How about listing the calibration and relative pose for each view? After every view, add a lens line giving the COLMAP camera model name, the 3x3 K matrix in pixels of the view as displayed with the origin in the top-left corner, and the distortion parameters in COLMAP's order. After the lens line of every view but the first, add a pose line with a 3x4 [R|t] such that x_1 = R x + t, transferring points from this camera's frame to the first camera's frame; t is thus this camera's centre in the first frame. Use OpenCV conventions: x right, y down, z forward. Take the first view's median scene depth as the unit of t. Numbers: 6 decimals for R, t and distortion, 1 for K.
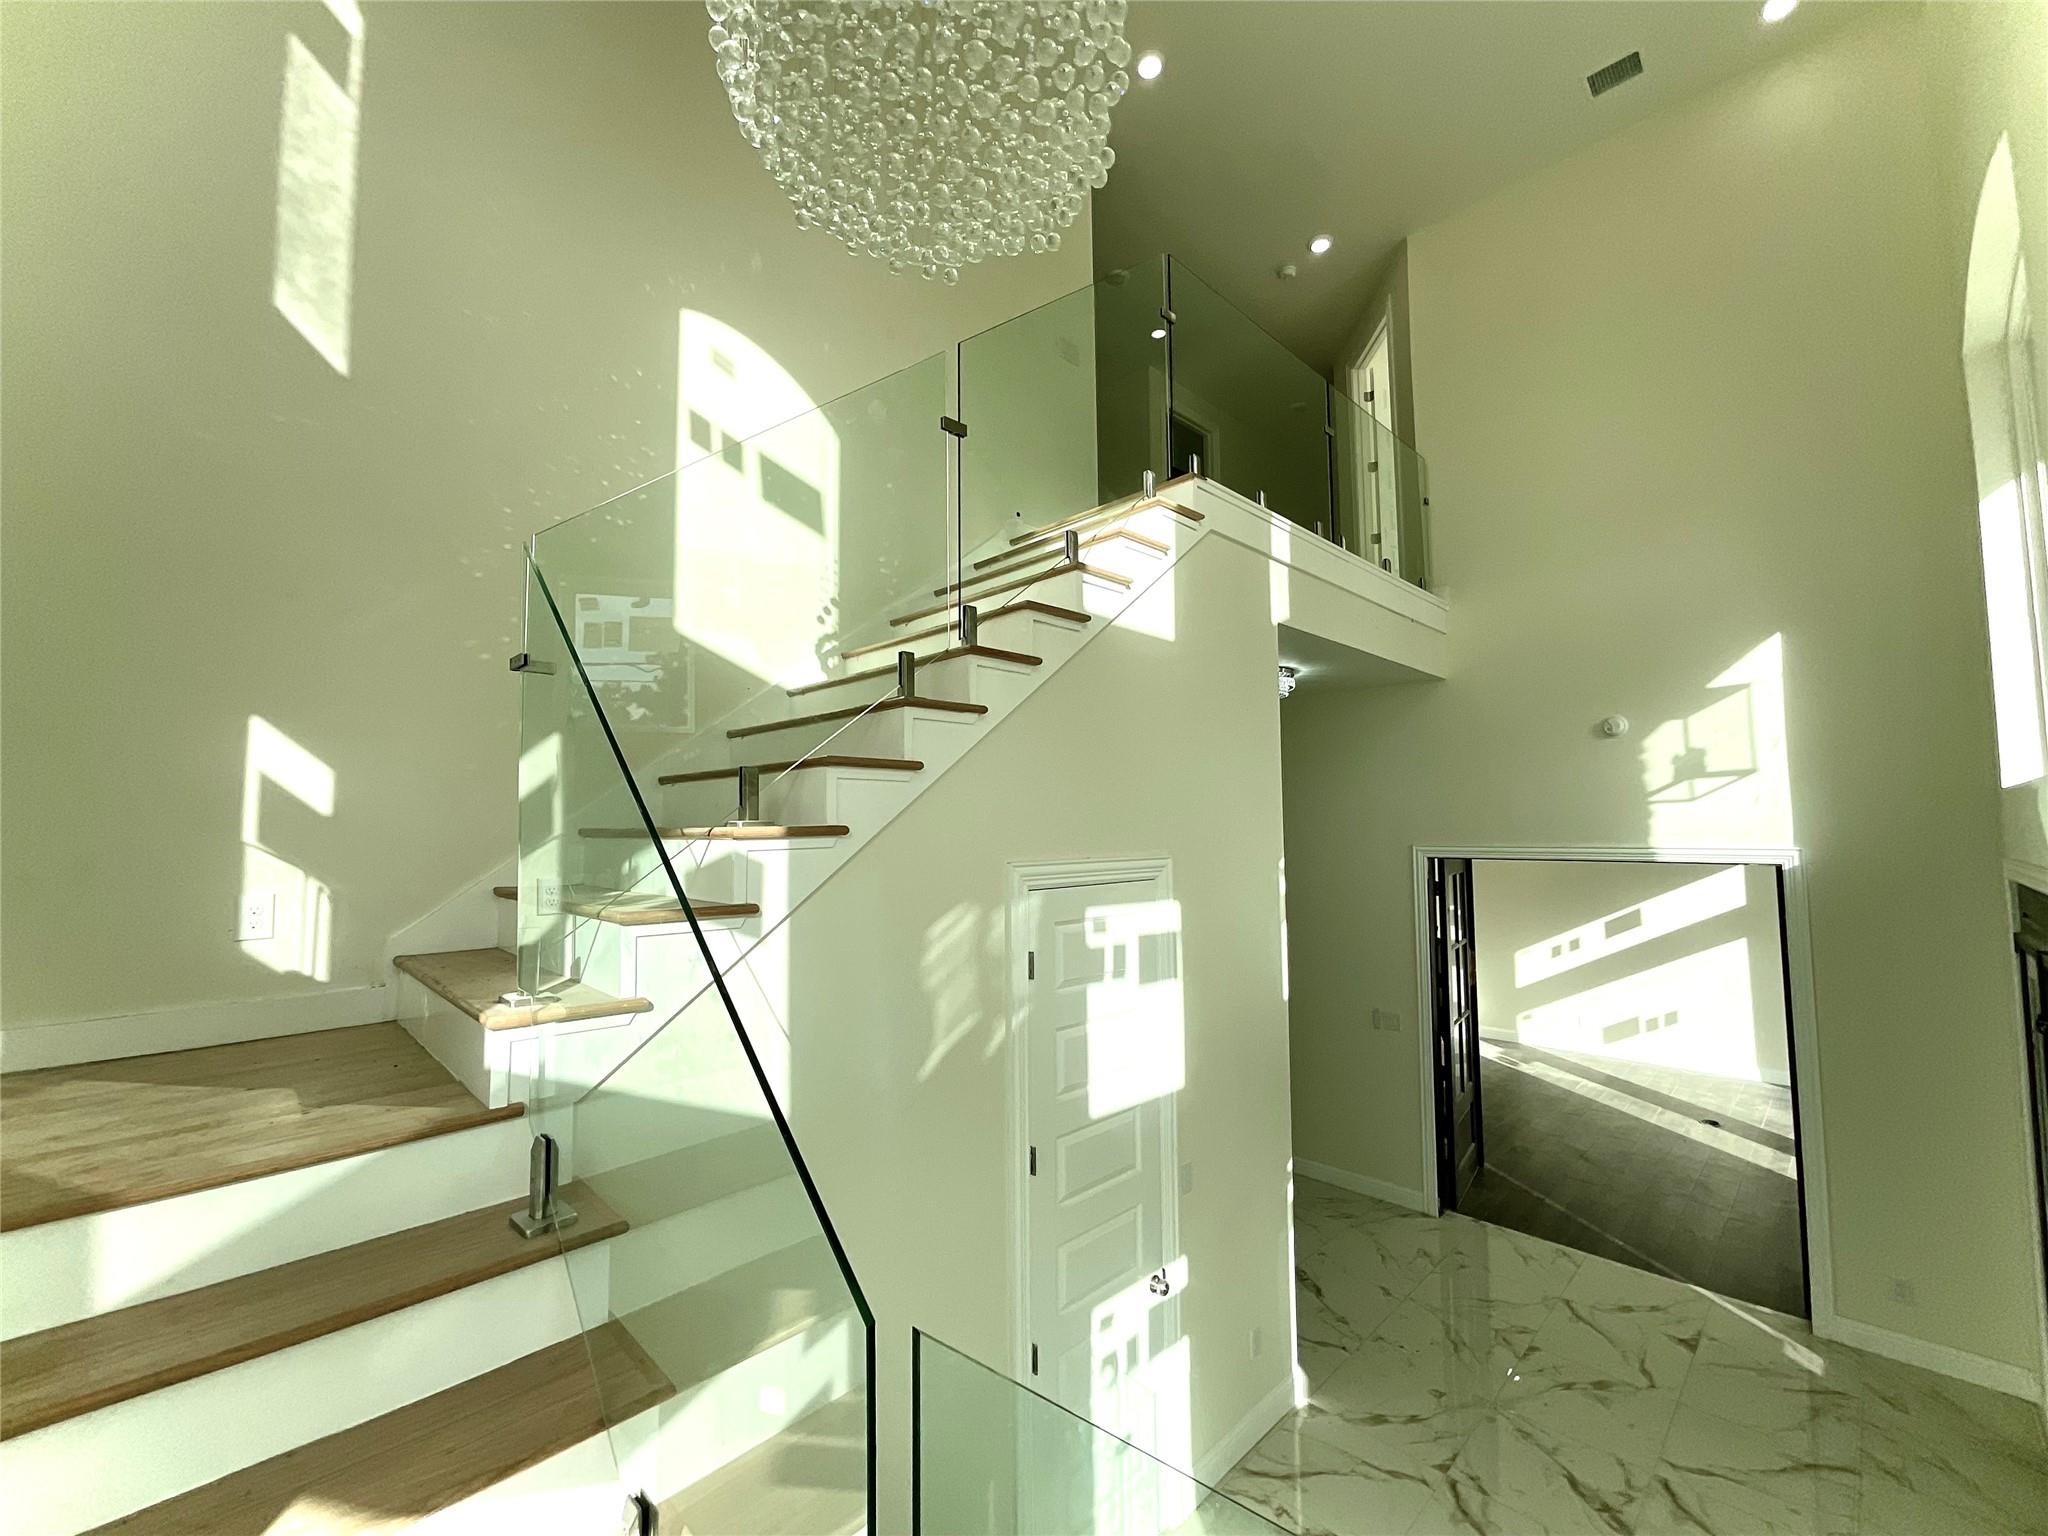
lens RADIAL K [[834.6, 0, 1016.2], [0, 834.6, 777.6], [0, 0, 1]] dist [-0.000065, -0.000133]
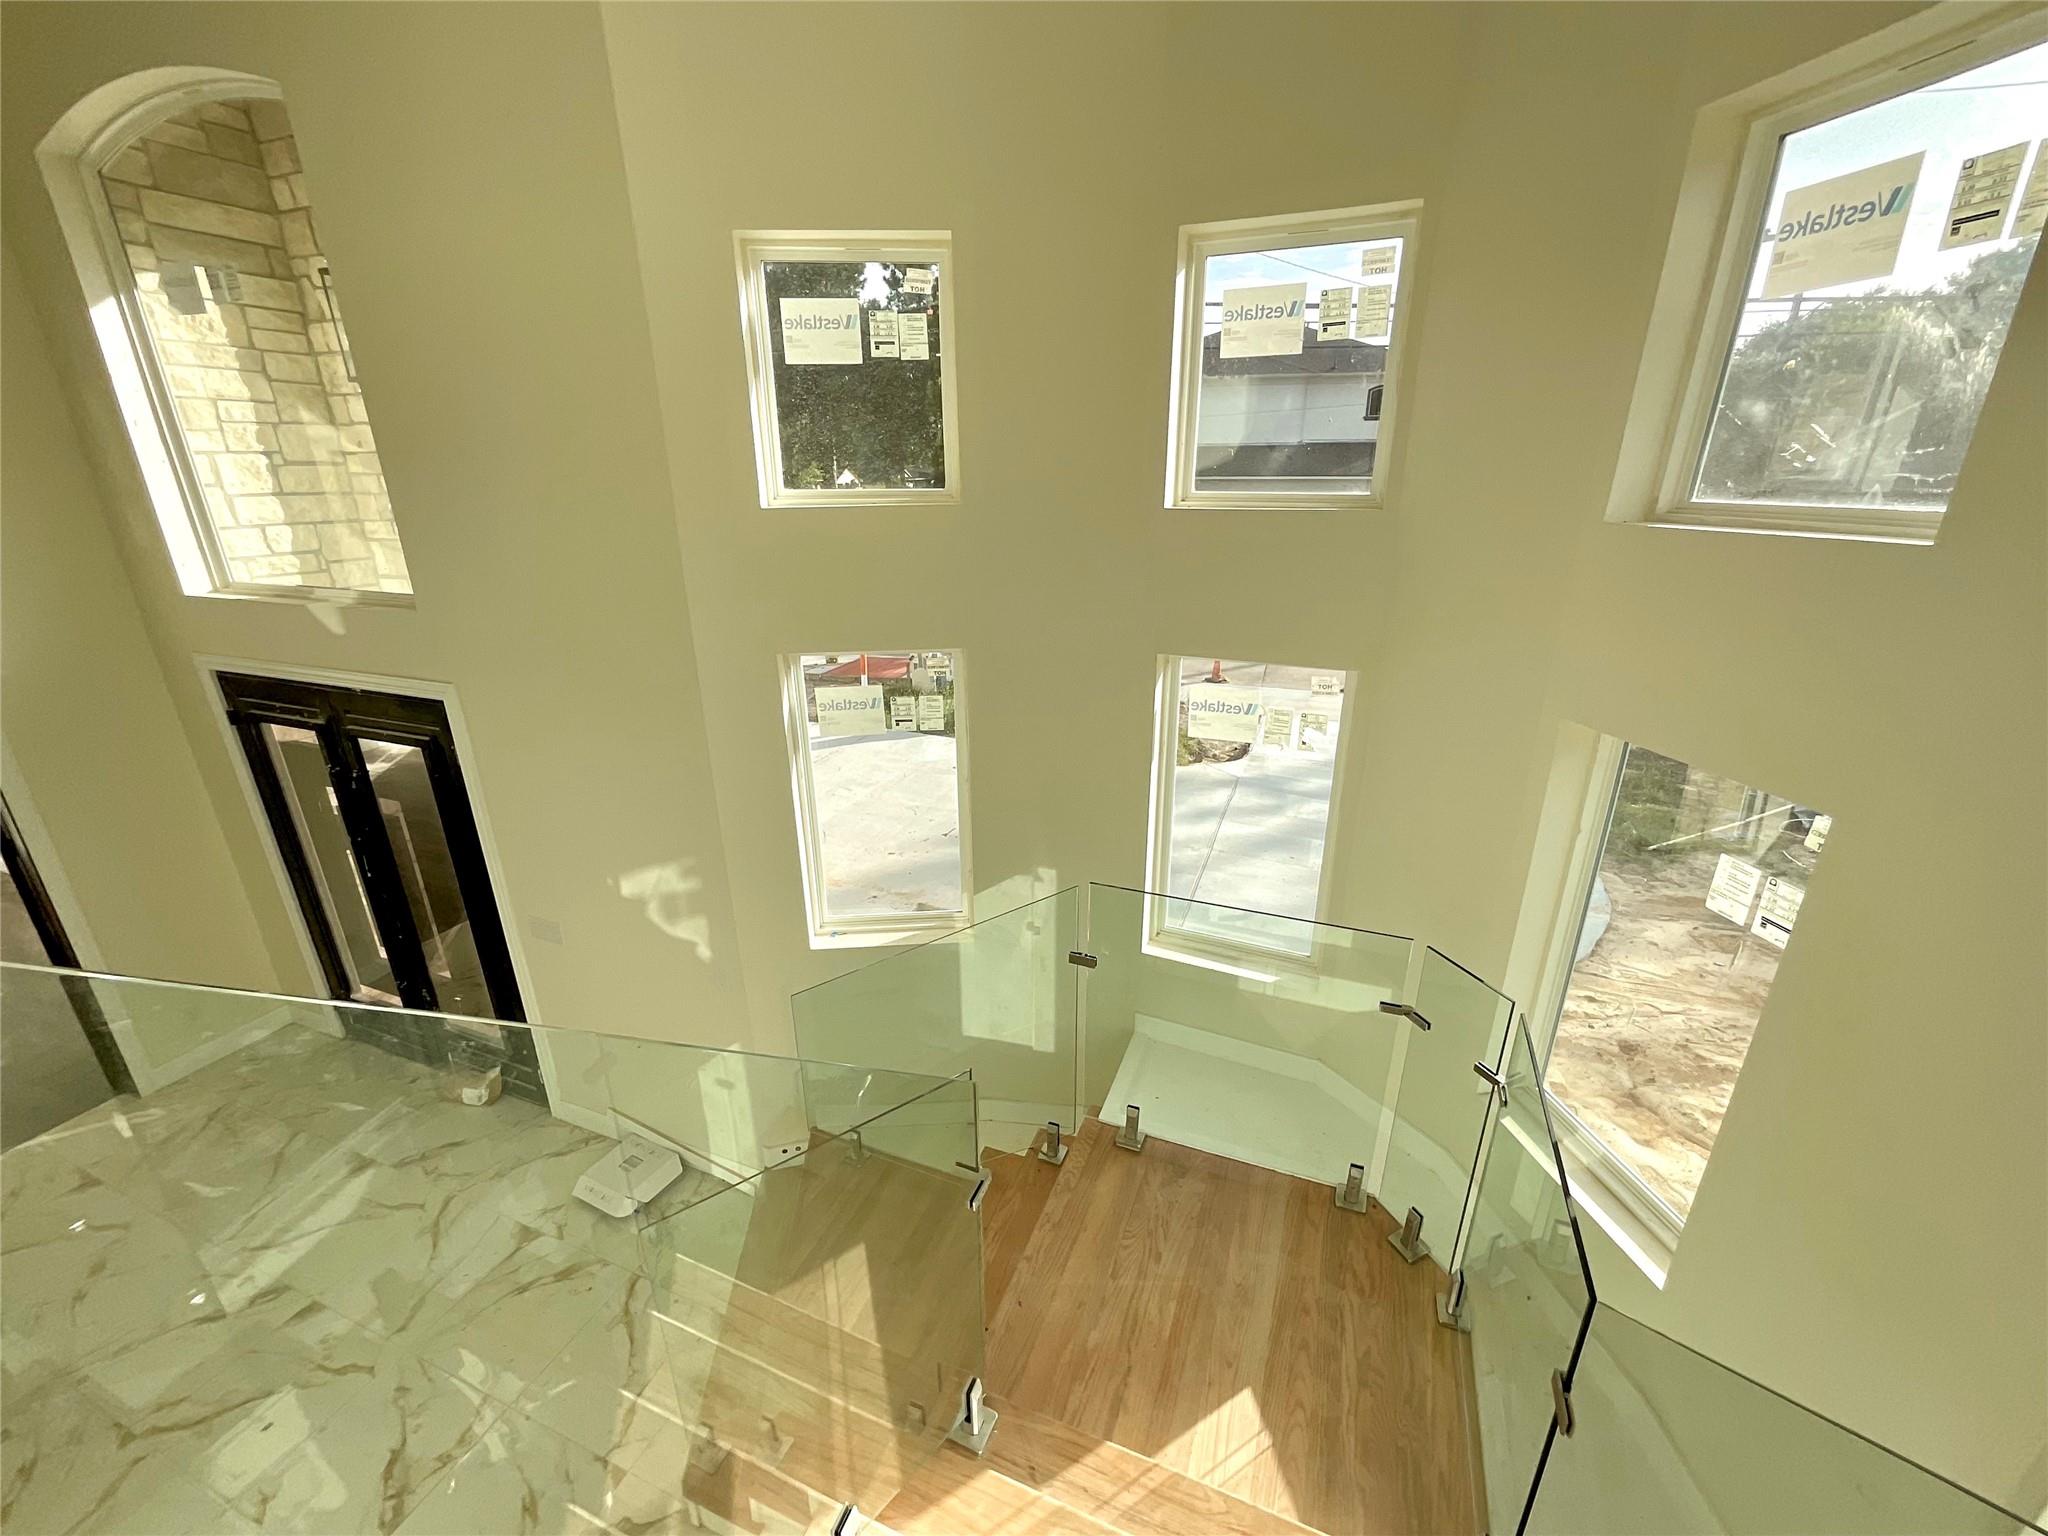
lens RADIAL K [[834.6, 0, 1016.2], [0, 834.6, 777.6], [0, 0, 1]] dist [-0.000065, -0.000133]
pose [[-0.418881, -0.309214, 0.853771, -0.486557], [-0.045540, 0.946205, 0.320348, -0.207235], [-0.906899, 0.095307, -0.410429, 0.460782]]
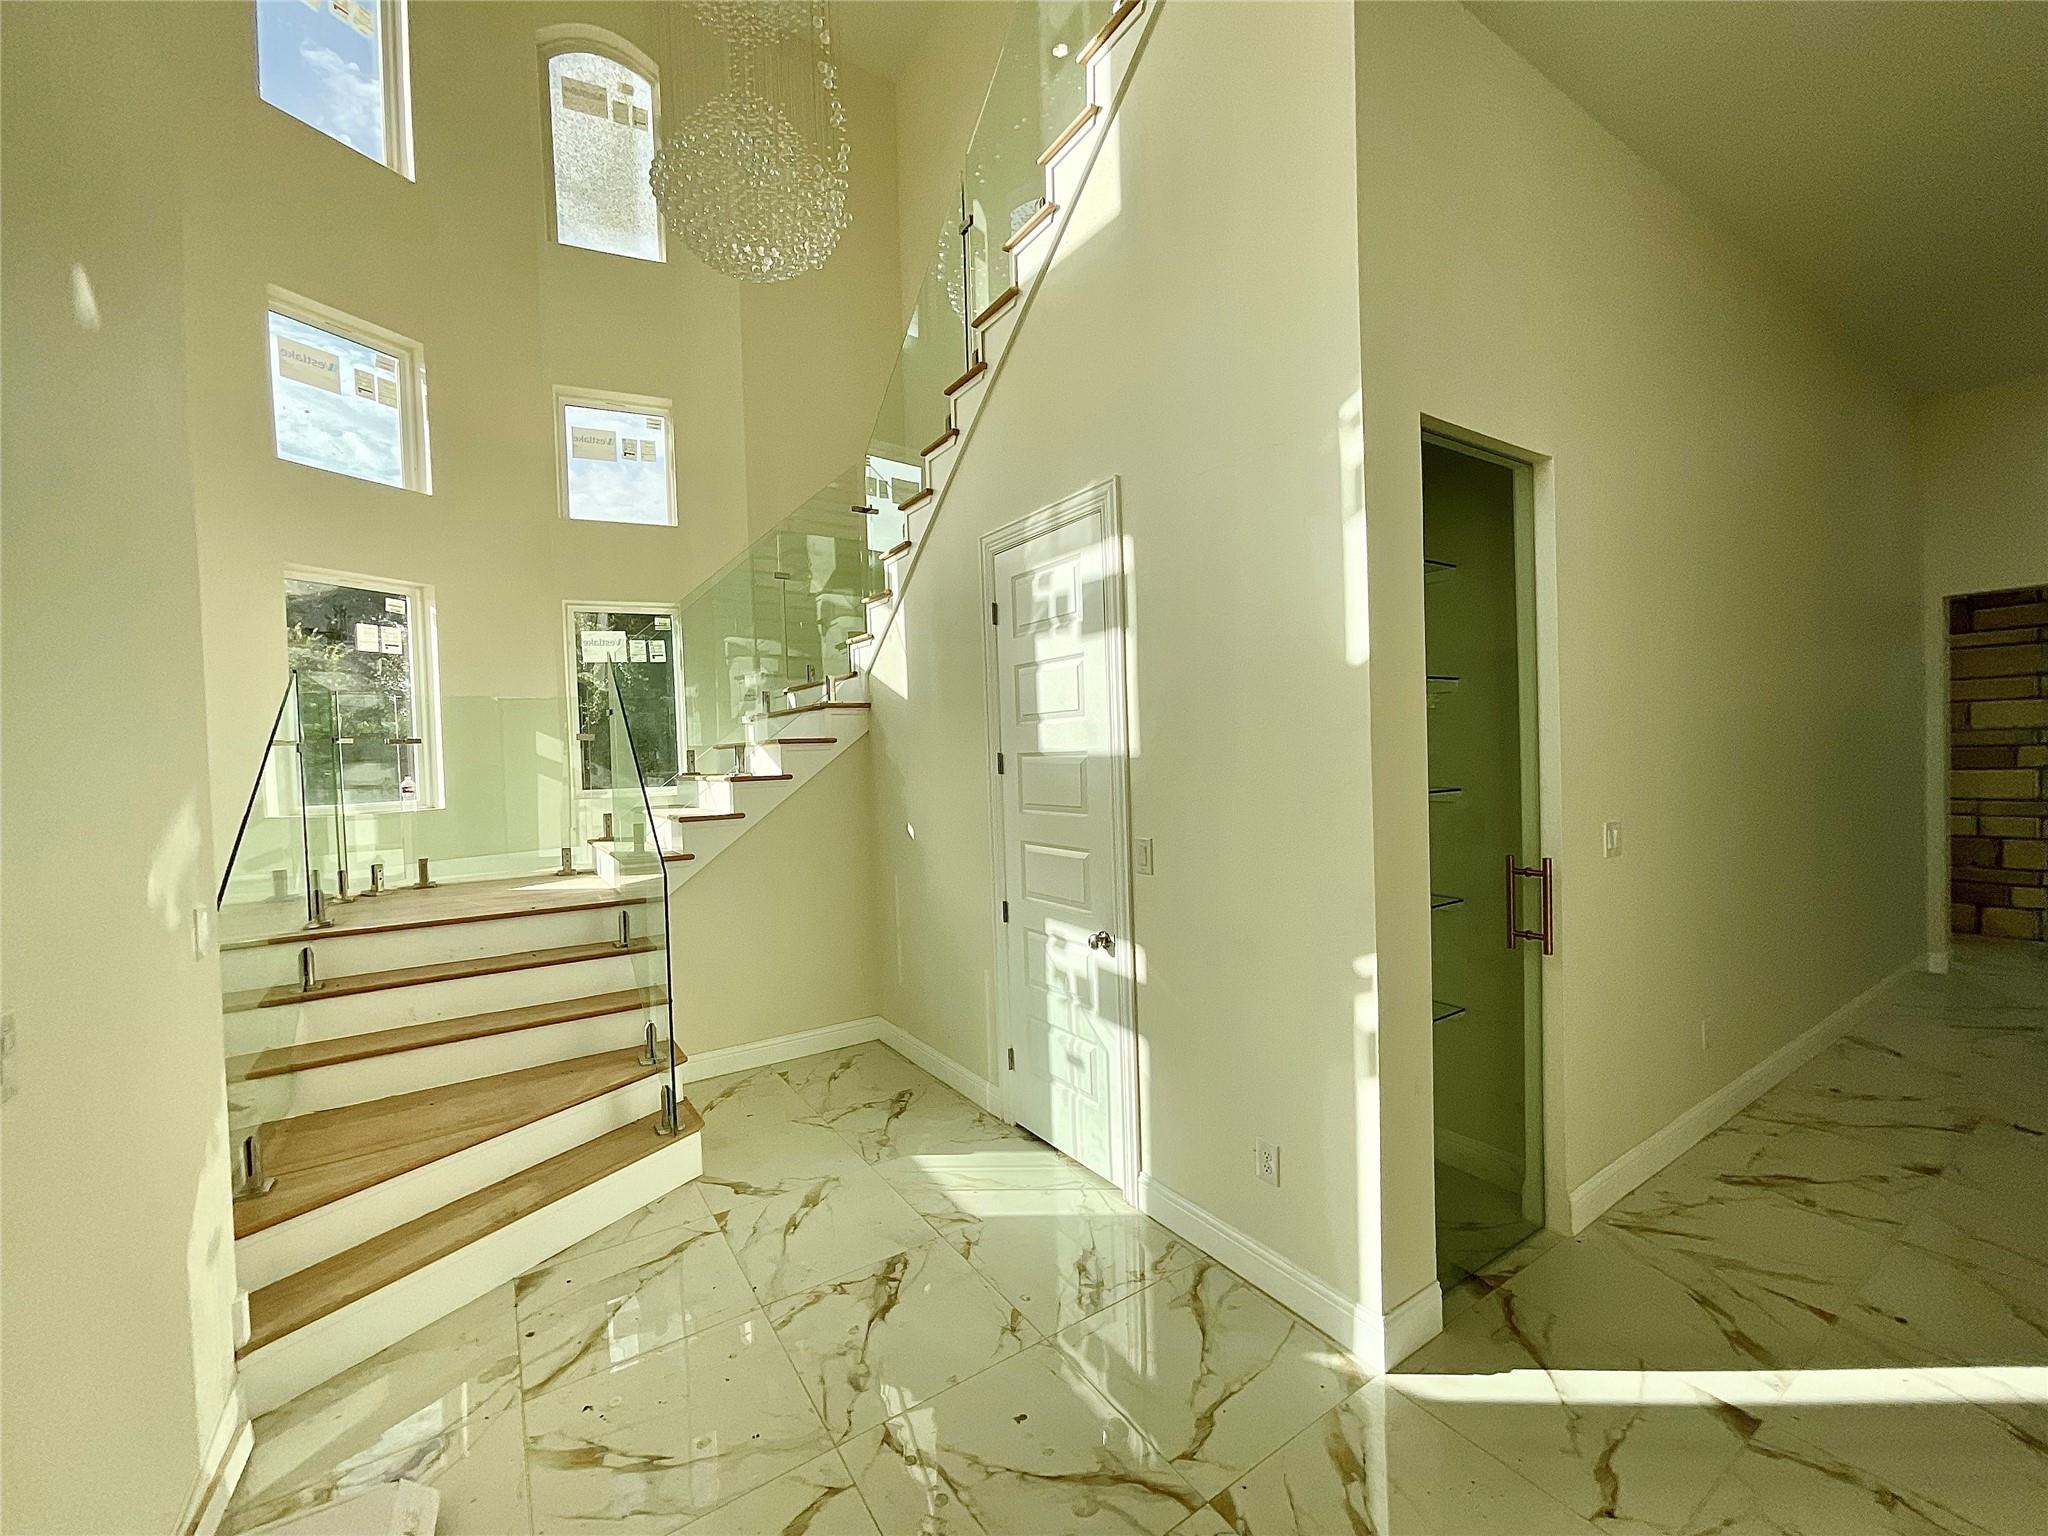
lens RADIAL K [[829.2, 0, 1024.0], [0, 829.2, 768.0], [0, 0, 1]] dist [0.001615, 0.000154]
pose [[-0.162225, 0.034240, -0.986160, 1.111967], [0.092488, 0.995526, 0.019350, 0.380020], [0.982410, -0.088069, -0.164666, 1.089400]]
